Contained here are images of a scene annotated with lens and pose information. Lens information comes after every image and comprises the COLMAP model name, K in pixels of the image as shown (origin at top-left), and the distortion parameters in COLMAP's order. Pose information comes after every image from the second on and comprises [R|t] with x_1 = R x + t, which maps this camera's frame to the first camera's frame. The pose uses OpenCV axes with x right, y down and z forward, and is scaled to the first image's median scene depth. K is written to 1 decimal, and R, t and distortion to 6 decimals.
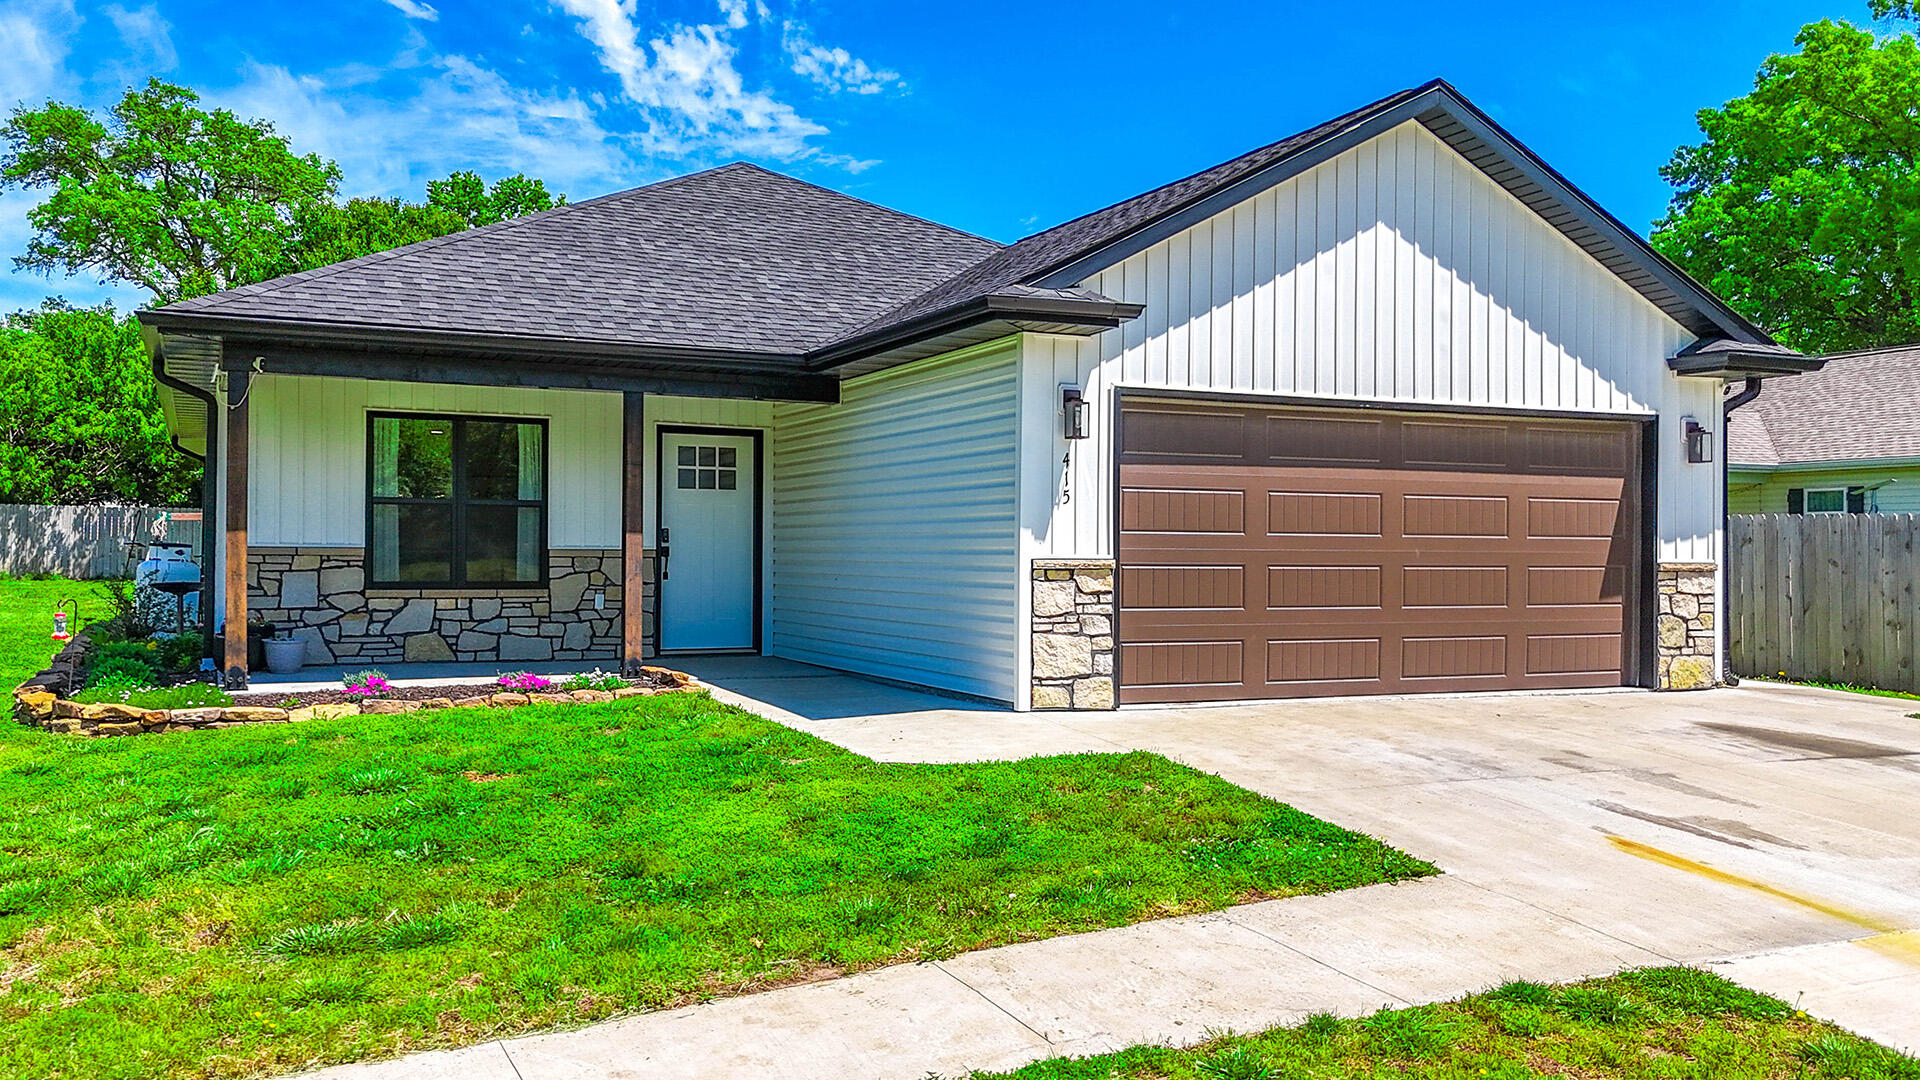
lens RADIAL K [[1588.6, 0, 952.7], [0, 1588.6, 534.8], [0, 0, 1]] dist [0.090315, -0.004604]
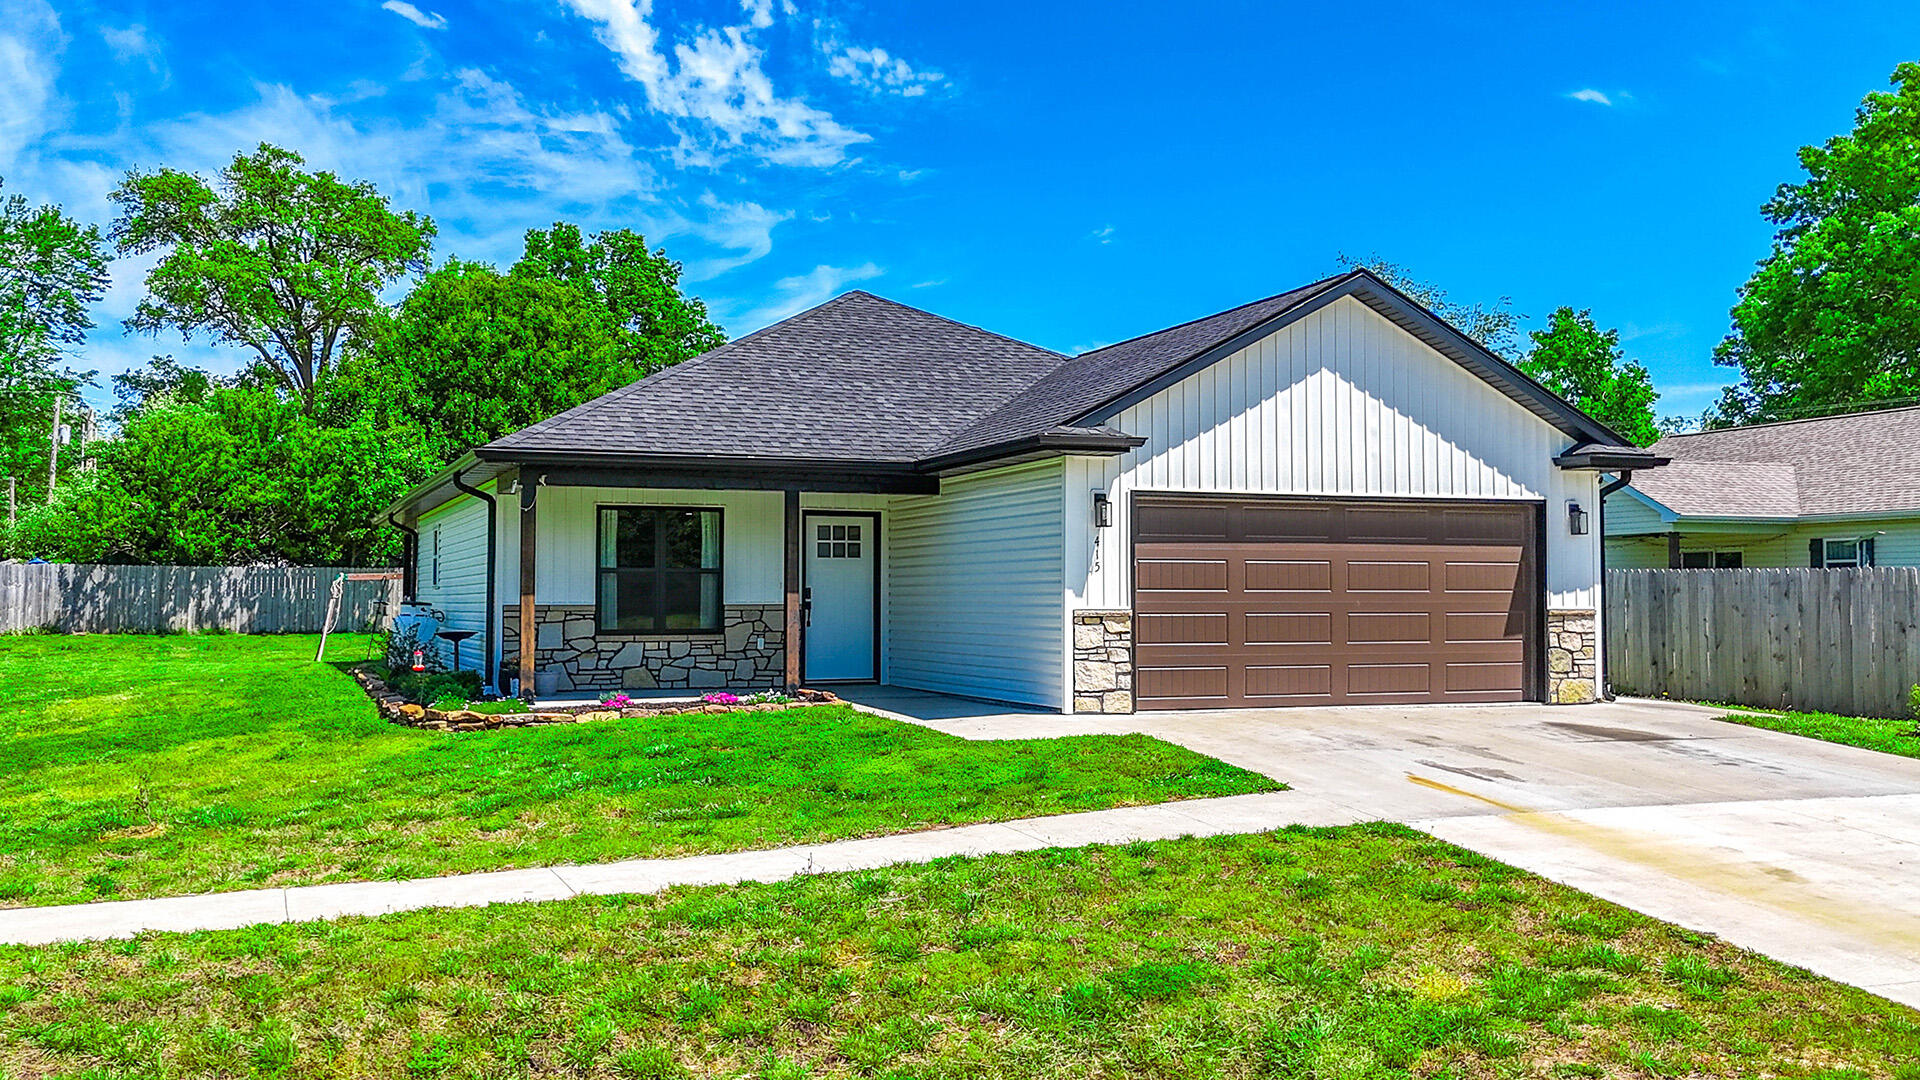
lens RADIAL K [[1706.0, 0, 960.0], [0, 1706.0, 540.0], [0, 0, 1]] dist [0.138215, -0.002528]
pose [[0.998512, -0.009932, -0.053622, 0.026612], [0.008651, 0.999673, -0.024075, -0.010585], [0.053844, 0.023575, 0.998271, -0.502294]]
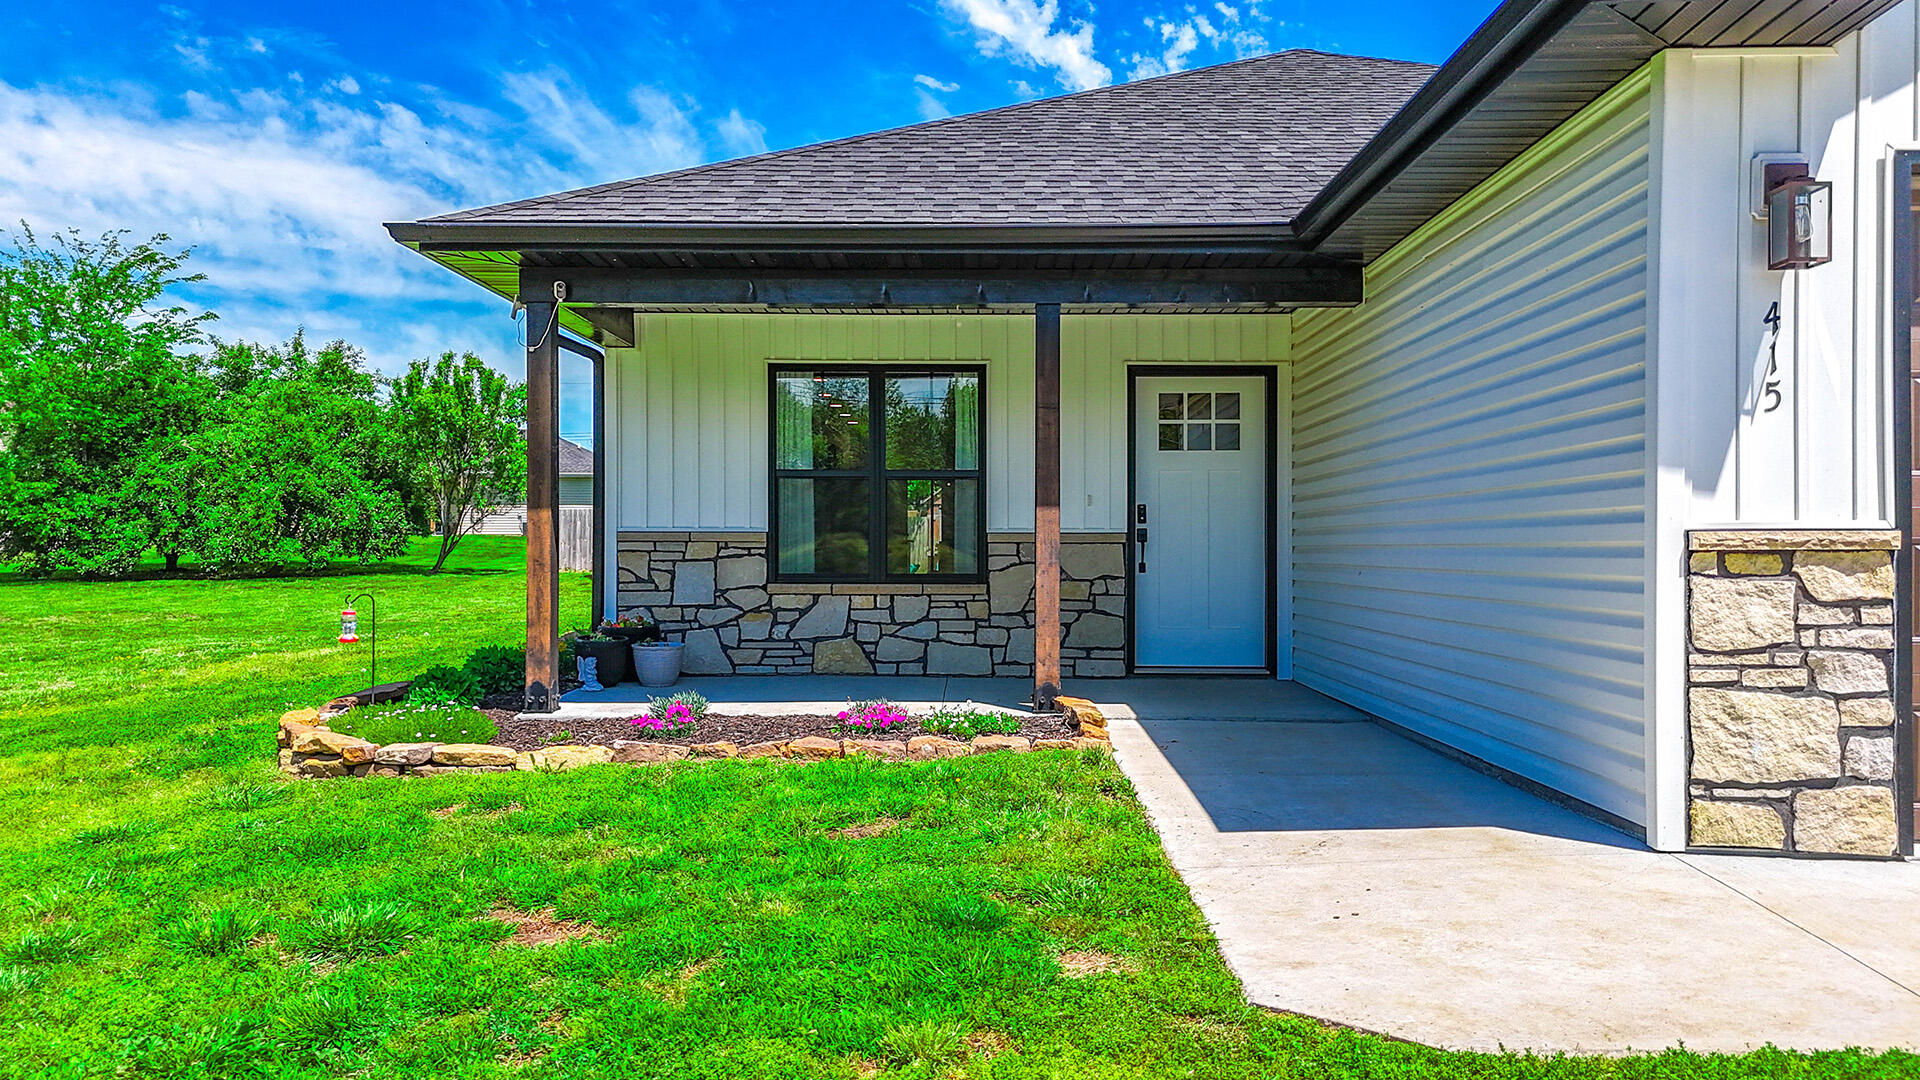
lens RADIAL K [[1403.9, 0, 960.0], [0, 1403.9, 540.0], [0, 0, 1]] dist [0.144011, -0.138329]
pose [[0.901218, -0.007865, -0.433294, 0.035733], [0.009338, 0.999956, 0.001273, 0.013640], [0.433265, -0.005193, 0.901252, 0.451561]]
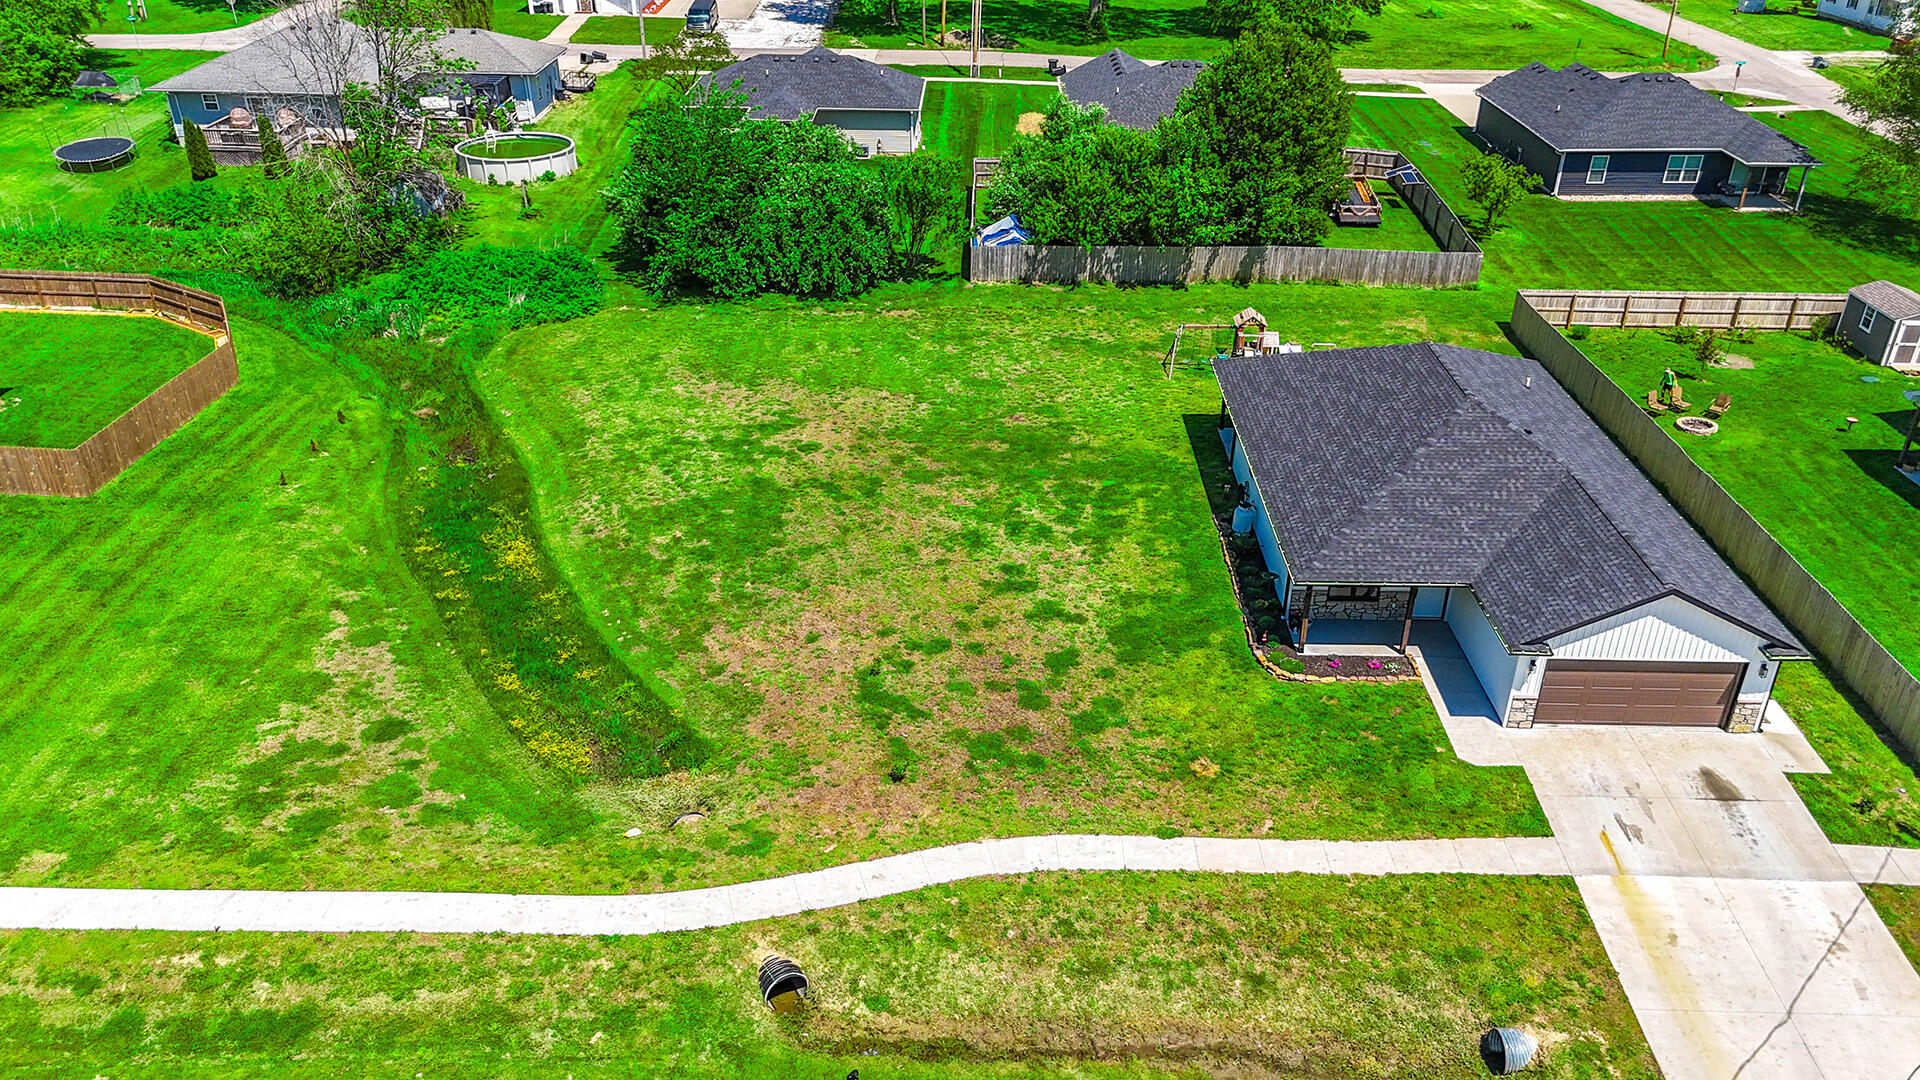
lens RADIAL K [[1415.5, 0, 962.5], [0, 1415.5, 544.5], [0, 0, 1]] dist [0.088397, -0.062308]
pose [[0.900608, 0.206510, -0.382438, 0.086940], [0.006988, 0.872918, 0.487817, -1.780426], [0.434576, -0.442004, 0.784714, -1.915129]]
